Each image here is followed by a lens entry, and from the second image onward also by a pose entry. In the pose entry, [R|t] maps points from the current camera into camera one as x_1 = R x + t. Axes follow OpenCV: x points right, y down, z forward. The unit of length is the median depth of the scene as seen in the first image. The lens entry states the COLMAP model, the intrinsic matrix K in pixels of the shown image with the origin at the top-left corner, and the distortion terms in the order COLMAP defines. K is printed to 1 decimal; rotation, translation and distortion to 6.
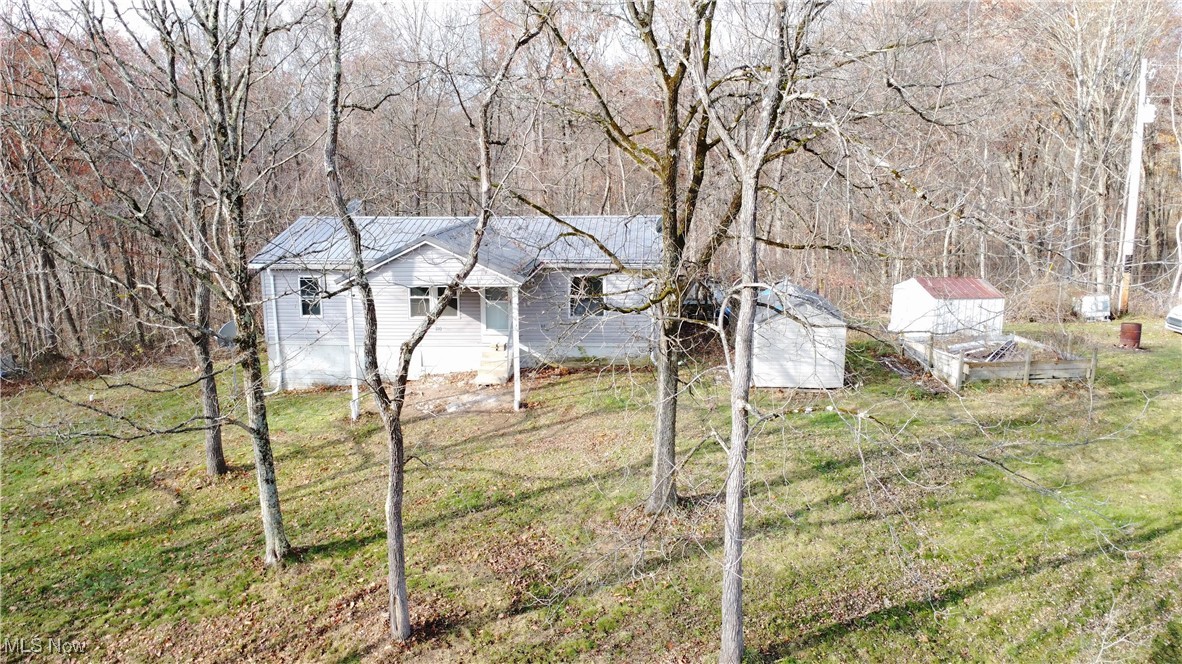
lens RADIAL K [[855.0, 0, 591.1], [0, 855.0, 337.1], [0, 0, 1]] dist [-0.020596, -0.000825]
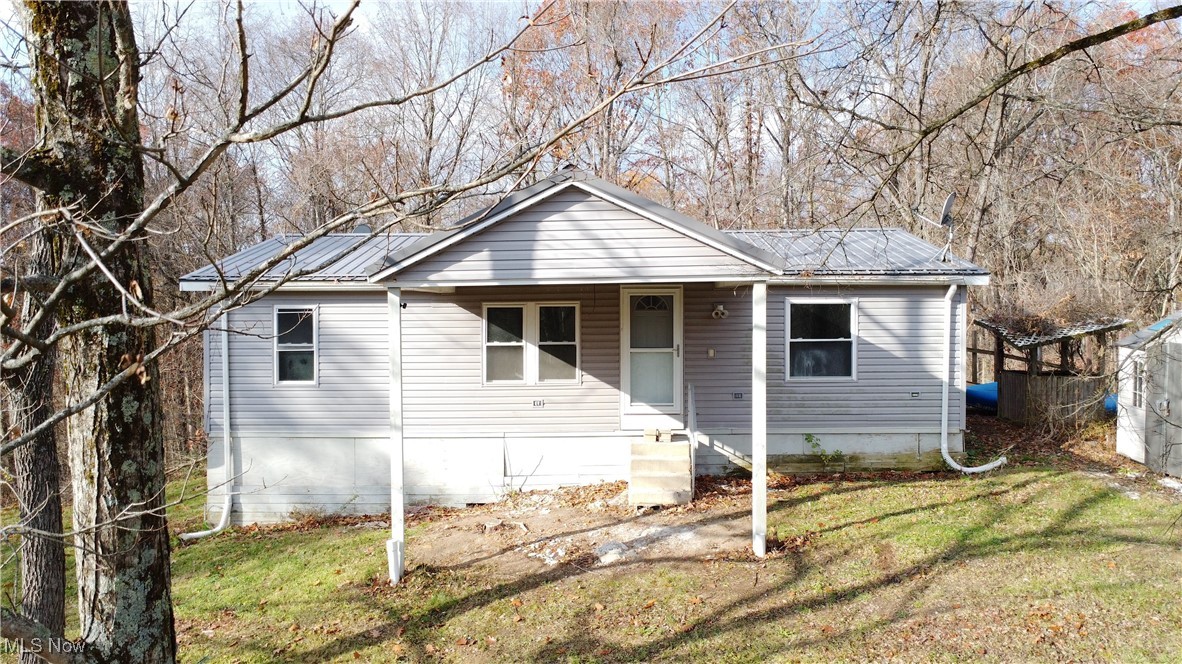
lens RADIAL K [[855.0, 0, 596.4], [0, 855.0, 340.1], [0, 0, 1]] dist [-0.020596, -0.000825]
pose [[0.998301, -0.002192, 0.058229, -0.180735], [0.012207, 0.984984, -0.172213, 0.045036], [-0.056977, 0.172631, 0.983337, 0.486591]]
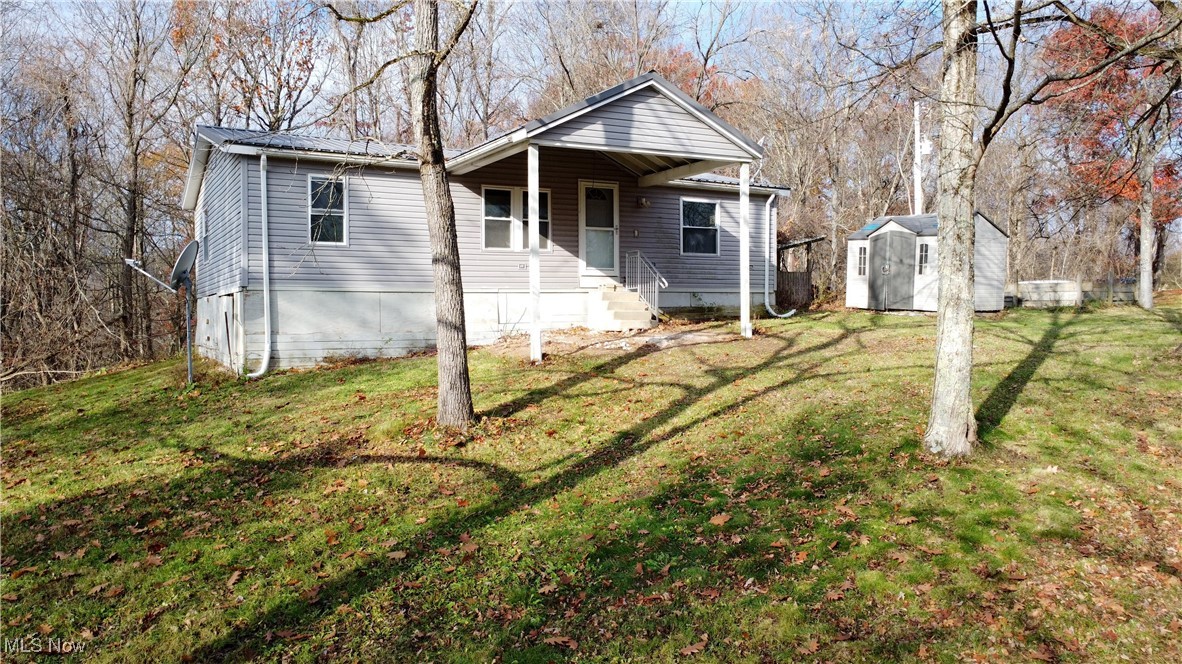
lens RADIAL K [[855.0, 0, 590.6], [0, 855.0, 323.5], [0, 0, 1]] dist [-0.020596, -0.000825]
pose [[0.832871, -0.006736, 0.553426, -0.531937], [0.116001, 0.979841, -0.162650, 0.158066], [-0.541174, 0.199664, 0.816863, 0.439059]]
